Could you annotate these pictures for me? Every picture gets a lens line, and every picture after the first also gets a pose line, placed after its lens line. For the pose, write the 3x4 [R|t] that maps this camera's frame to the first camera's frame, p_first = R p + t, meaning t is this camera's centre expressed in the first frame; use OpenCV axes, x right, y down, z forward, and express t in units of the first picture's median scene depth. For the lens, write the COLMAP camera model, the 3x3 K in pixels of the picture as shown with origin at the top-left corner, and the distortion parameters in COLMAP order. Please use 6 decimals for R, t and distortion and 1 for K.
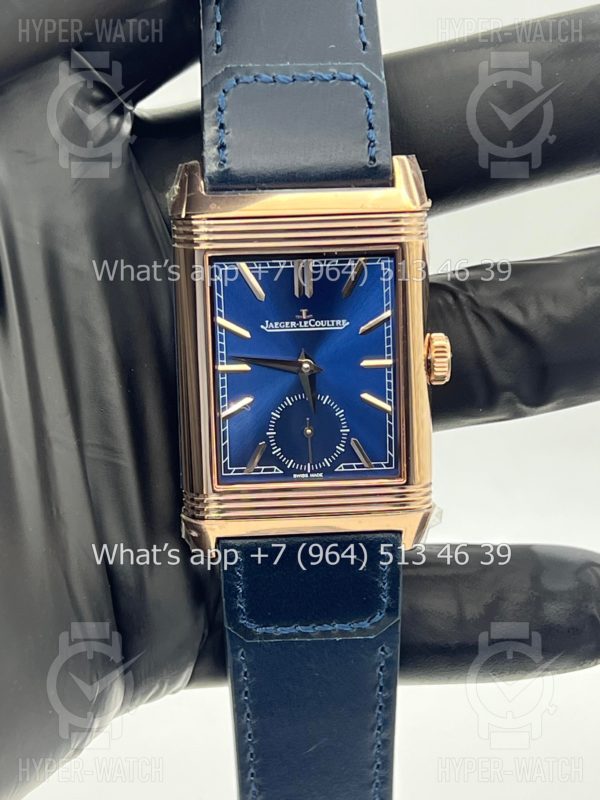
lens RADIAL K [[1896.4, 0, 293.9], [0, 1896.4, 396.8], [0, 0, 1]] dist [0.176668, 0.000000]
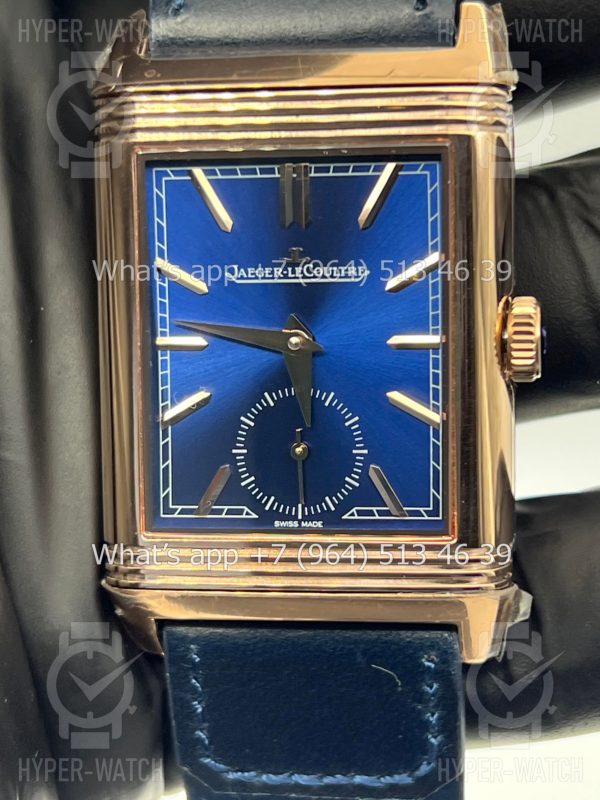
lens RADIAL K [[1896.4, 0, 300.9], [0, 1896.4, 392.6], [0, 0, 1]] dist [0.176668, 0.000000]
pose [[0.976980, 0.032014, -0.210916, 0.134932], [-0.043858, 0.997698, -0.051718, 0.031045], [0.208775, 0.059777, 0.976135, 0.408679]]
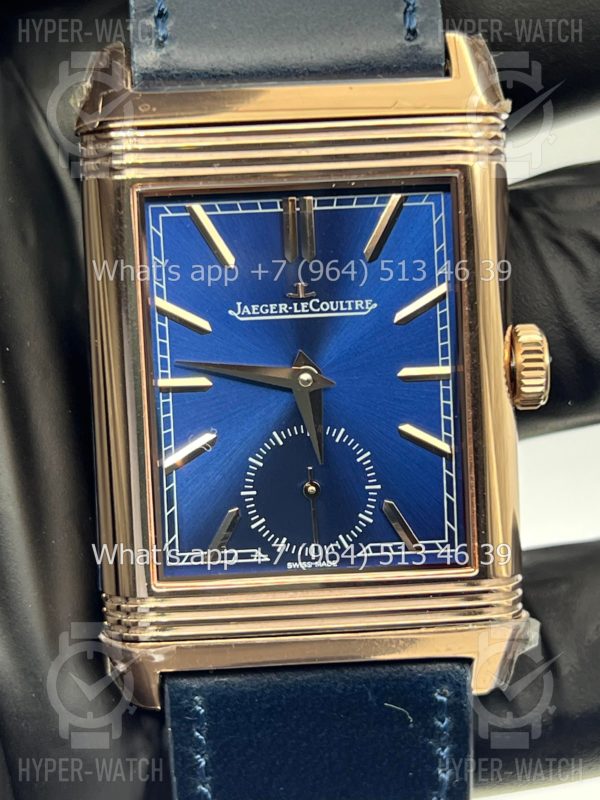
lens RADIAL K [[1896.4, 0, 293.8], [0, 1896.4, 403.8], [0, 0, 1]] dist [0.176668, 0.000000]
pose [[0.999794, -0.013088, -0.015536, 0.011703], [0.011965, 0.997456, -0.070268, 0.033183], [0.016416, 0.070068, 0.997407, 0.406985]]
